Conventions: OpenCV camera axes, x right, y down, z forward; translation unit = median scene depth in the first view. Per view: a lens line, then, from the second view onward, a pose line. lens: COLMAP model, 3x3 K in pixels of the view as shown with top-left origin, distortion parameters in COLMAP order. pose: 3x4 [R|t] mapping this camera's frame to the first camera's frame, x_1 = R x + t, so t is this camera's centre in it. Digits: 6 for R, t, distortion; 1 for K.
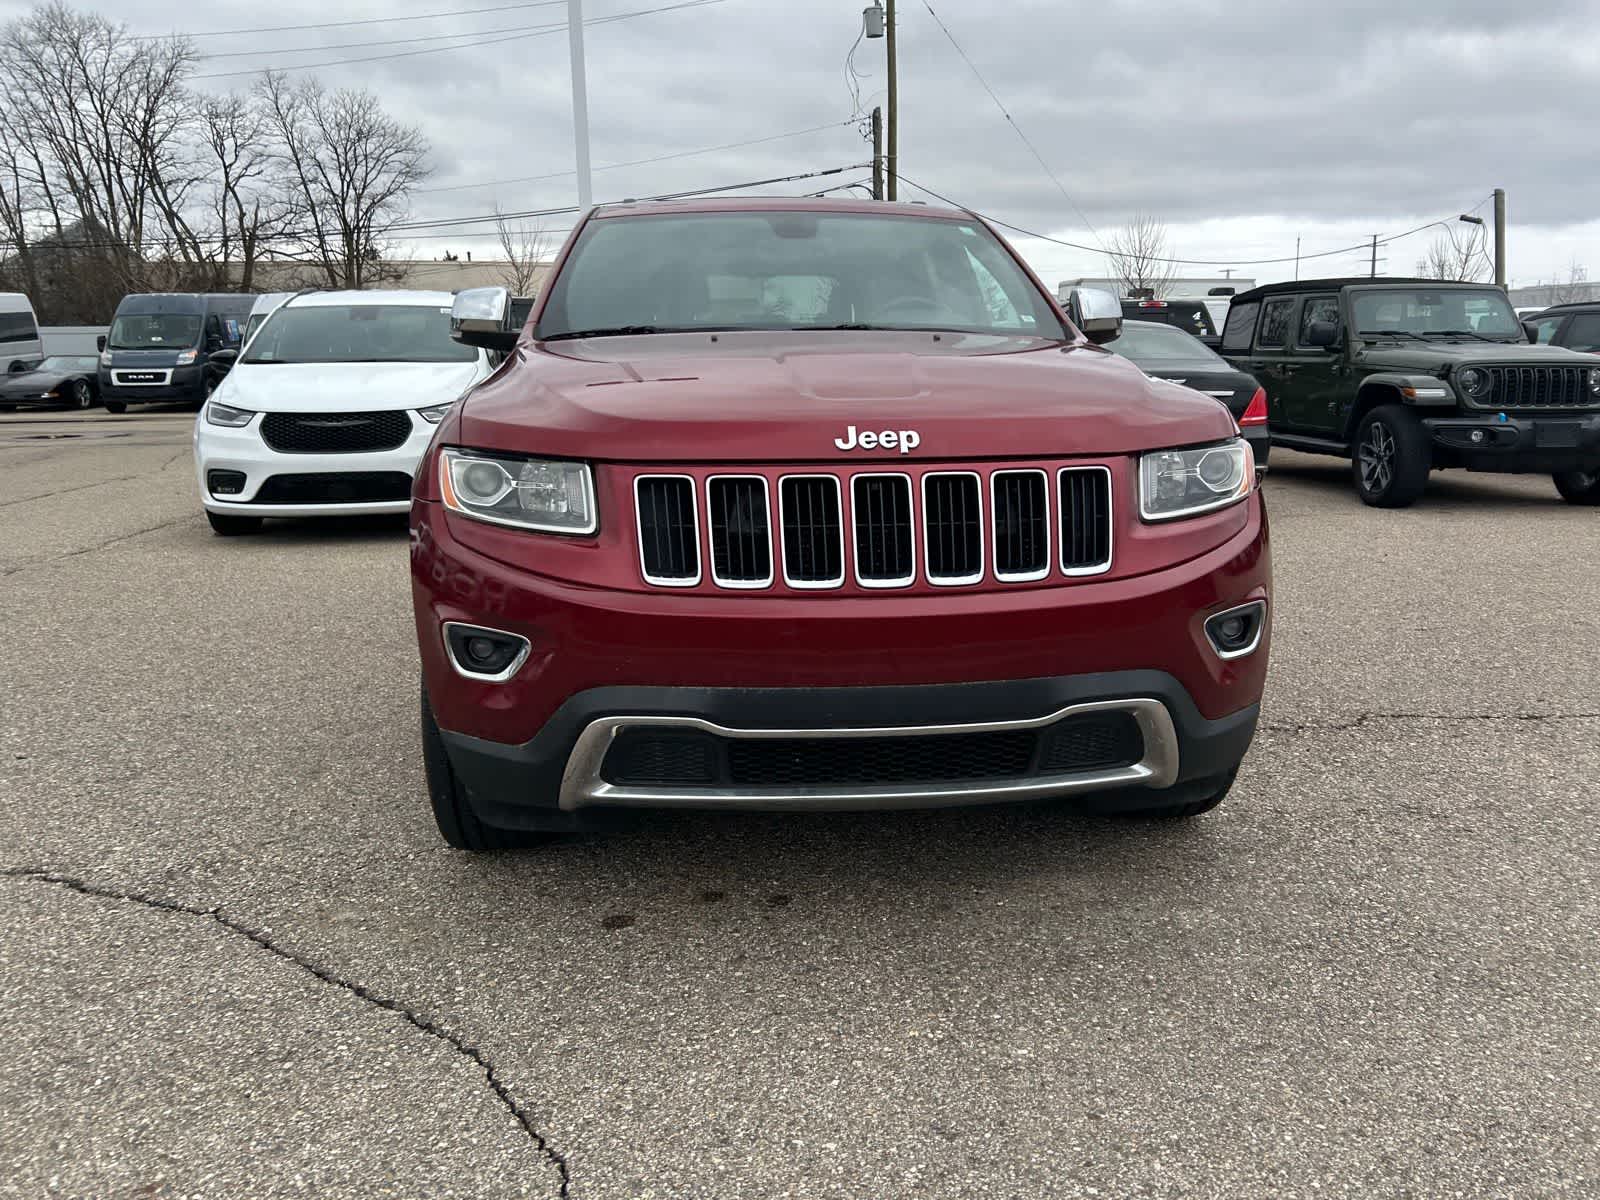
lens RADIAL K [[1194.3, 0, 805.8], [0, 1194.3, 591.3], [0, 0, 1]] dist [0.050823, -0.049598]
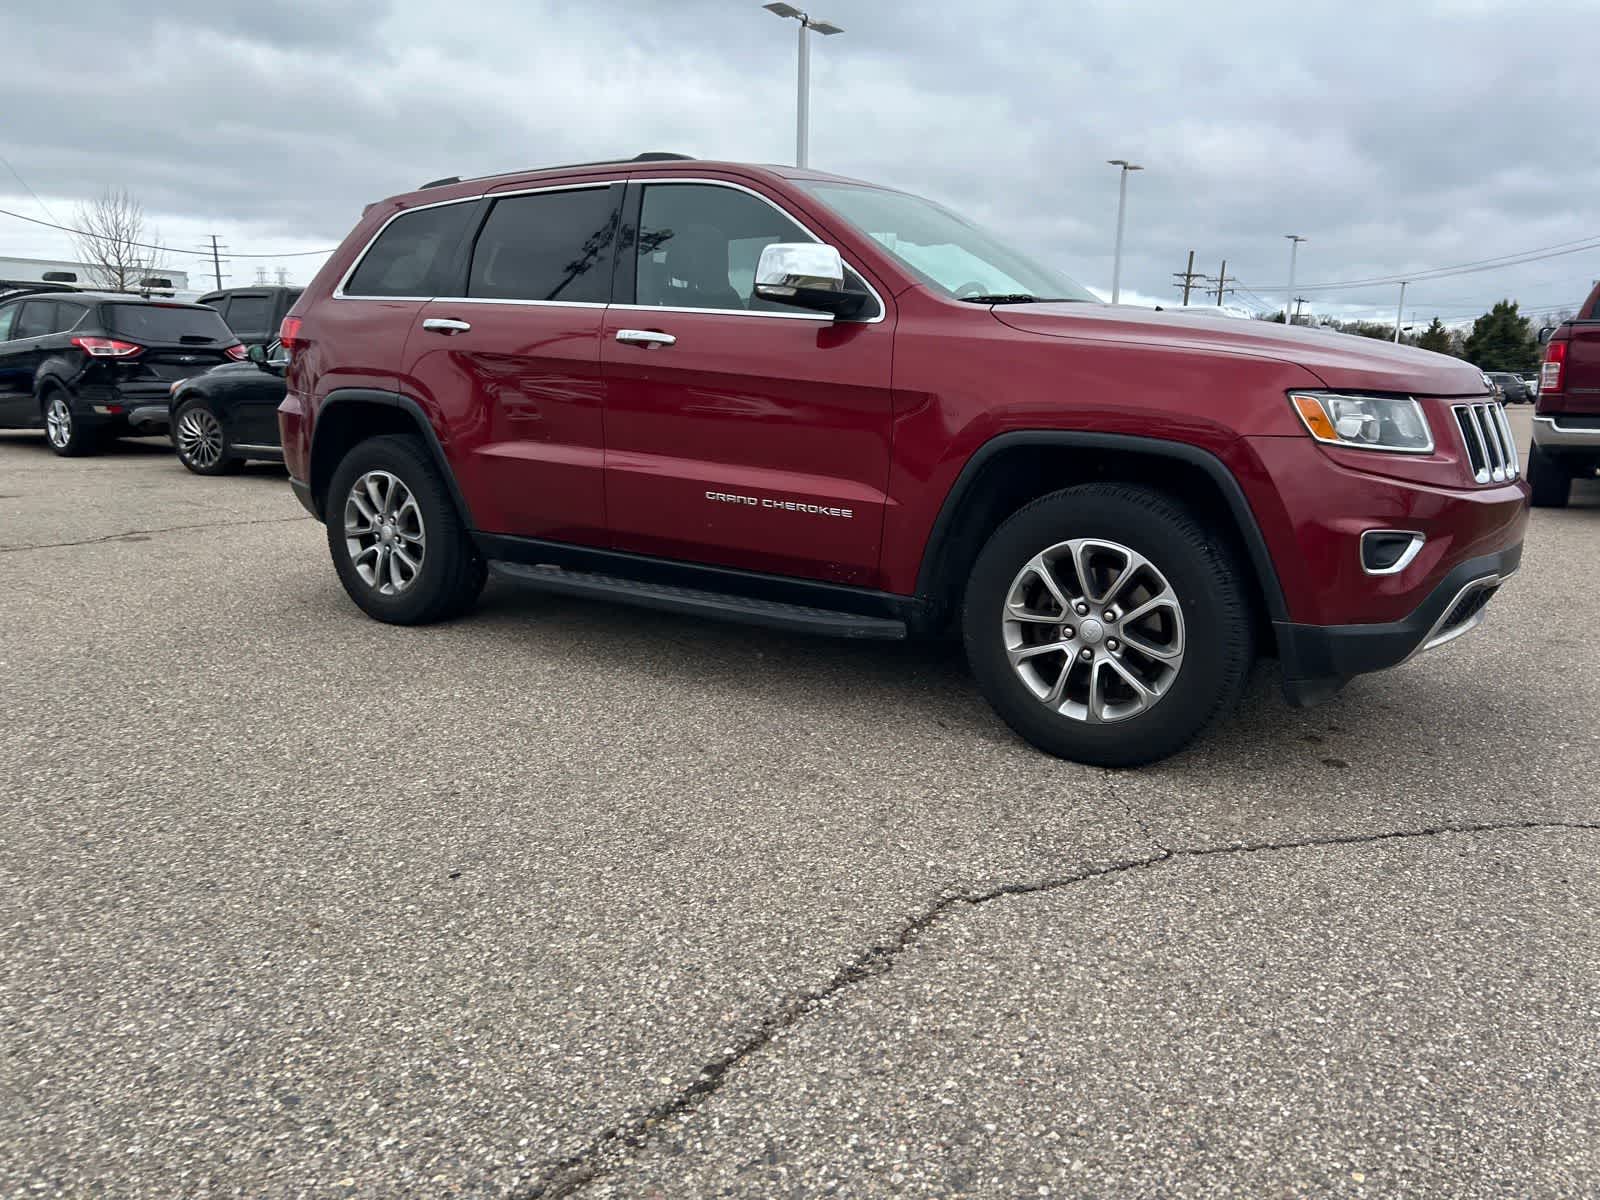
lens RADIAL K [[1204.3, 0, 800.2], [0, 1204.3, 619.2], [0, 0, 1]] dist [0.058172, -0.049613]
pose [[0.639174, -0.138053, 0.756570, -1.564185], [0.125669, 0.989282, 0.074348, -0.048947], [-0.758725, 0.047556, 0.649673, 0.612973]]
